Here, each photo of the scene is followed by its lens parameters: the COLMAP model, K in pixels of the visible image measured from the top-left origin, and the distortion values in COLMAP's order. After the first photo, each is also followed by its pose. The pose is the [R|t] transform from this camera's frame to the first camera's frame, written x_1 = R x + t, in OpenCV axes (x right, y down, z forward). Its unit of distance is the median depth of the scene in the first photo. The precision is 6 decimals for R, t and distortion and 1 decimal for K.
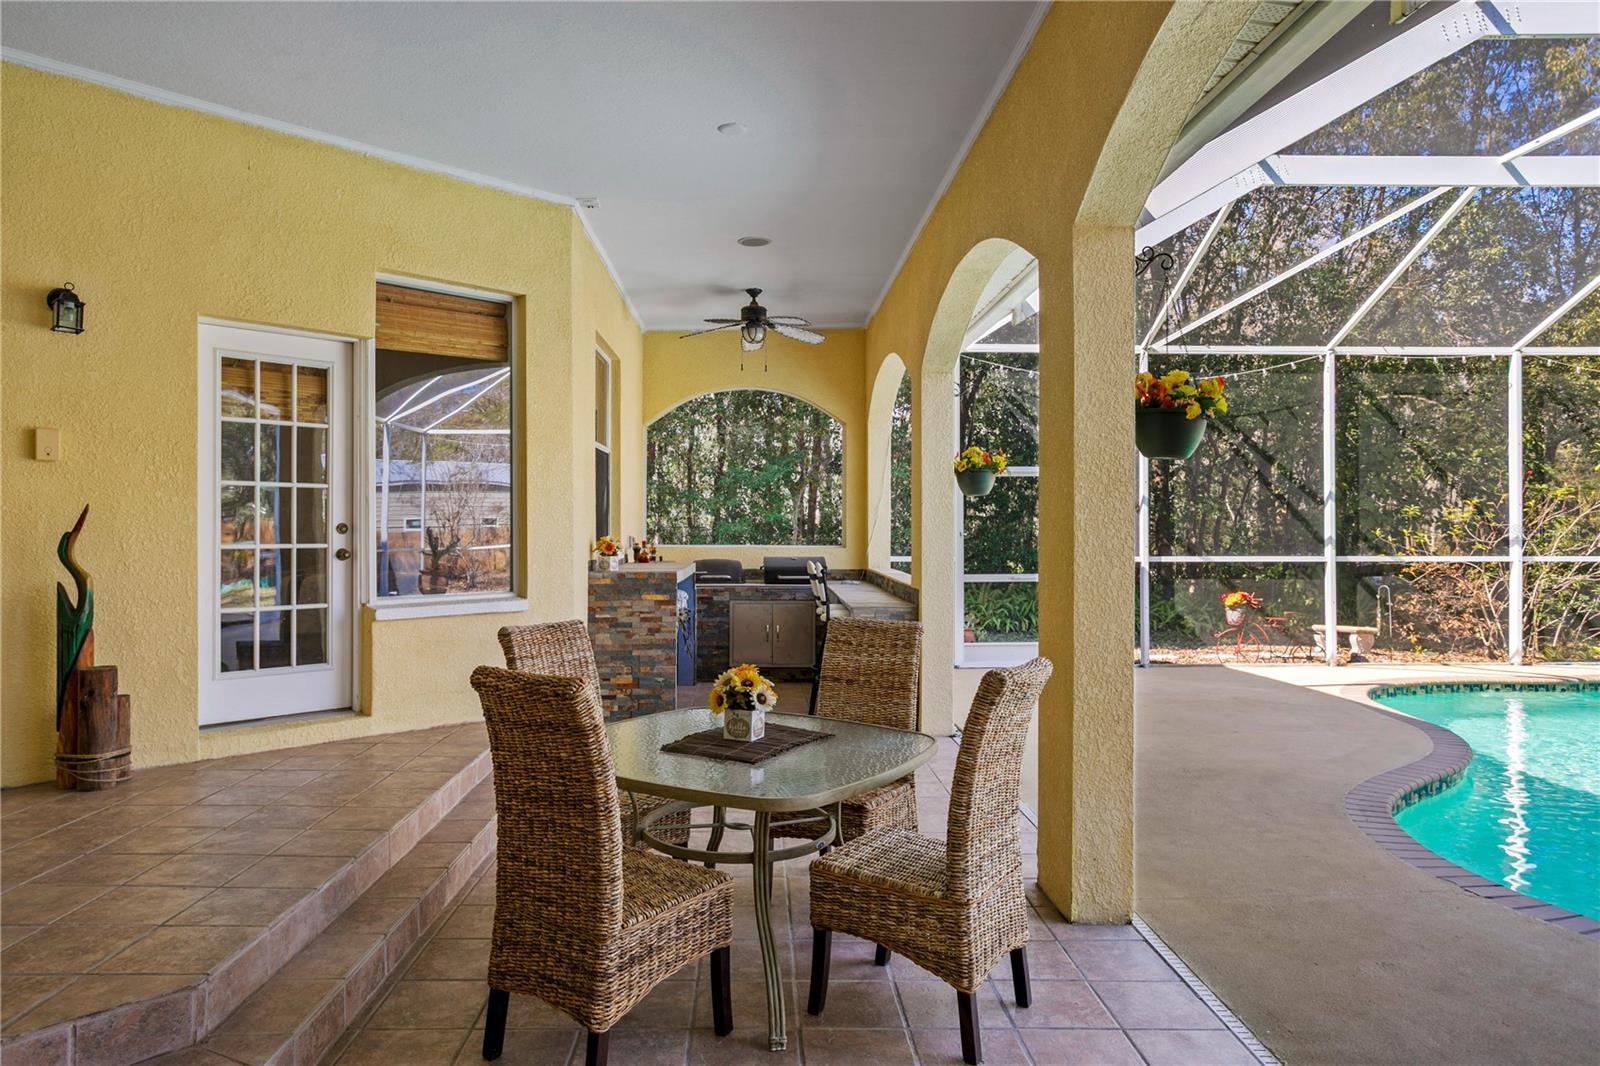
lens RADIAL K [[1003.4, 0, 800.0], [0, 1003.4, 533.0], [0, 0, 1]] dist [0.003572, 0.027079]
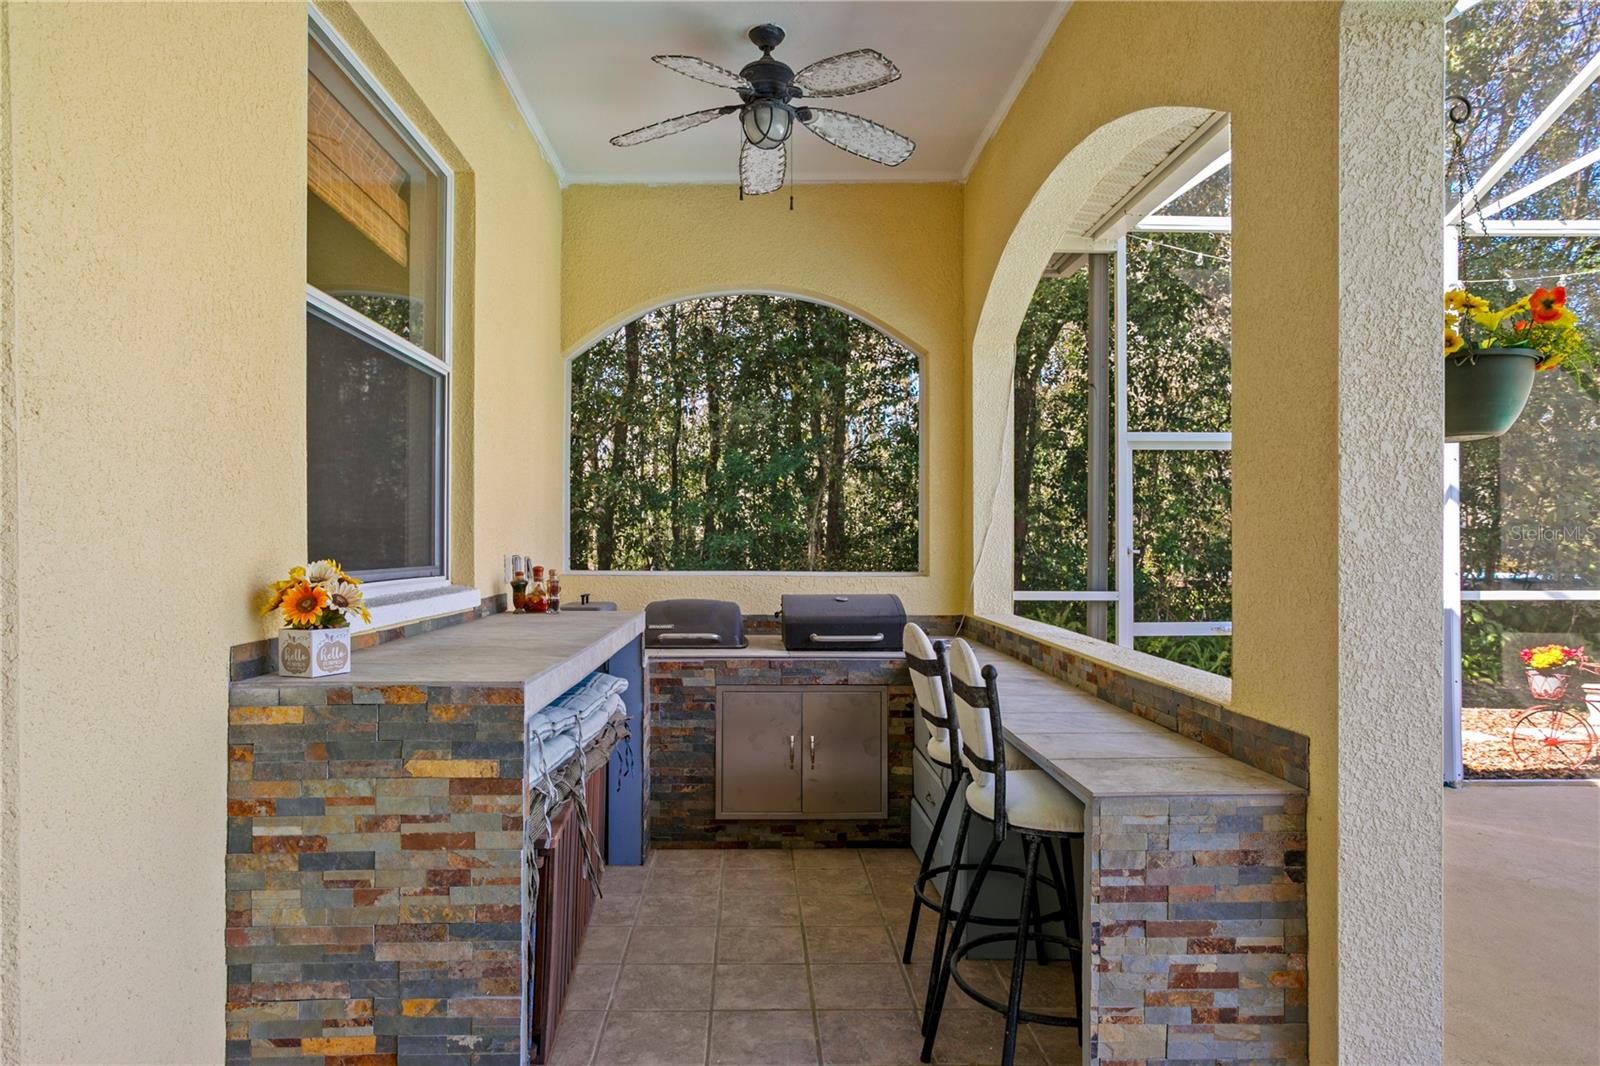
lens RADIAL K [[1065.1, 0, 800.0], [0, 1065.1, 533.0], [0, 0, 1]] dist [-0.000373, 0.000006]
pose [[0.999996, 0.000688, -0.002570, -0.028793], [-0.000723, 0.999911, -0.013355, -0.001668], [0.002561, 0.013357, 0.999908, 0.500089]]
